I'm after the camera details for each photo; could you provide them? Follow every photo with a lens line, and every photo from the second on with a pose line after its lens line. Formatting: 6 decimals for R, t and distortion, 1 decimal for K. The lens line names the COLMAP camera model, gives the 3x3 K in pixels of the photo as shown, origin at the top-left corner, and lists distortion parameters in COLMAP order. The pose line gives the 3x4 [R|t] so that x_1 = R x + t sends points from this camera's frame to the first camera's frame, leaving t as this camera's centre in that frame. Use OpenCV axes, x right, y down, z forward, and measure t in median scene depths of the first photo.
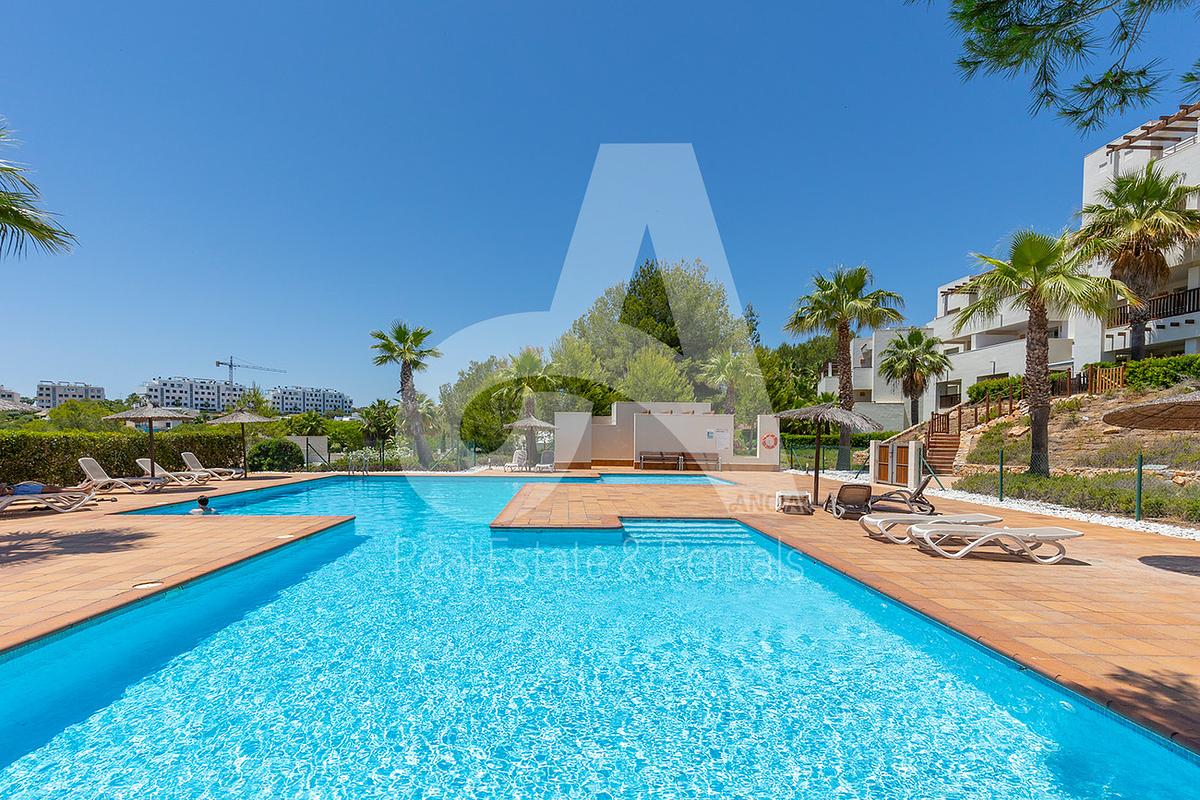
lens RADIAL K [[542.6, 0, 595.4], [0, 542.6, 428.3], [0, 0, 1]] dist [0.001263, 0.000135]
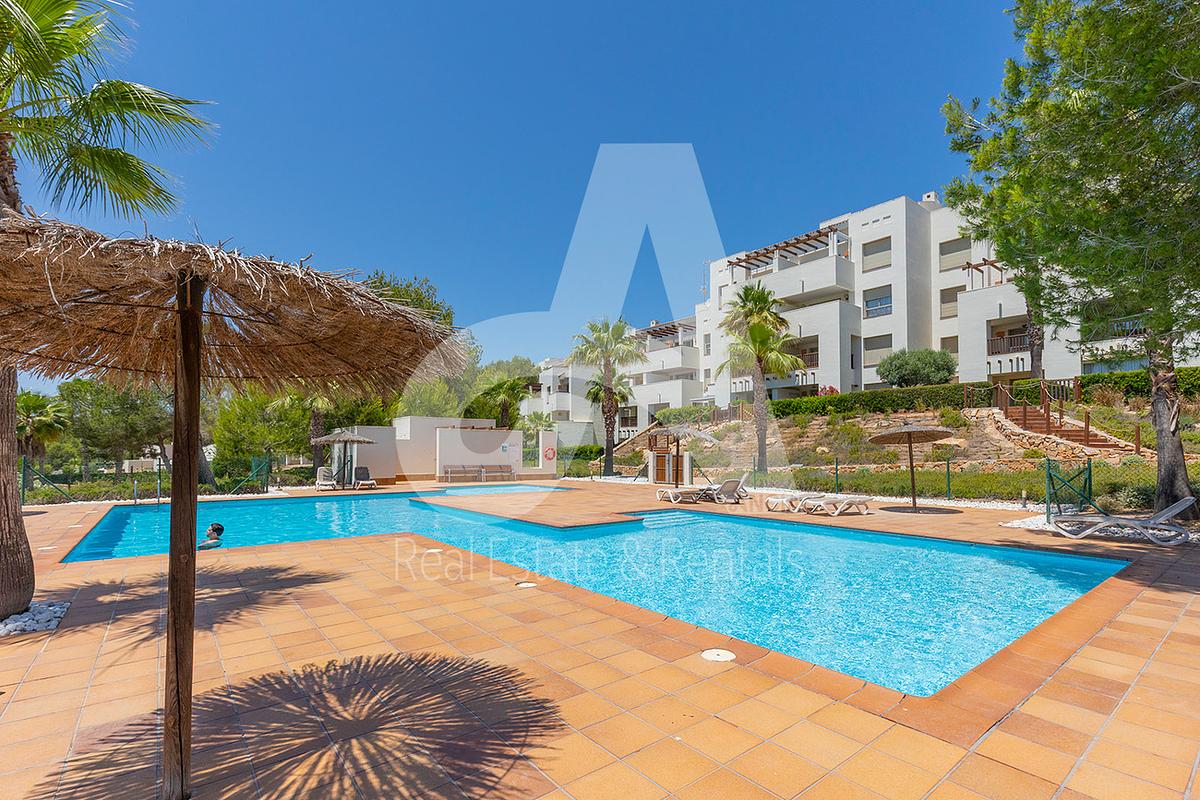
lens RADIAL K [[542.6, 0, 595.4], [0, 542.6, 428.3], [0, 0, 1]] dist [0.001263, 0.000135]
pose [[0.799503, 0.016336, 0.600441, -0.308122], [-0.000496, 0.999648, -0.026536, -0.000247], [-0.600663, 0.020918, 0.799229, -0.001747]]
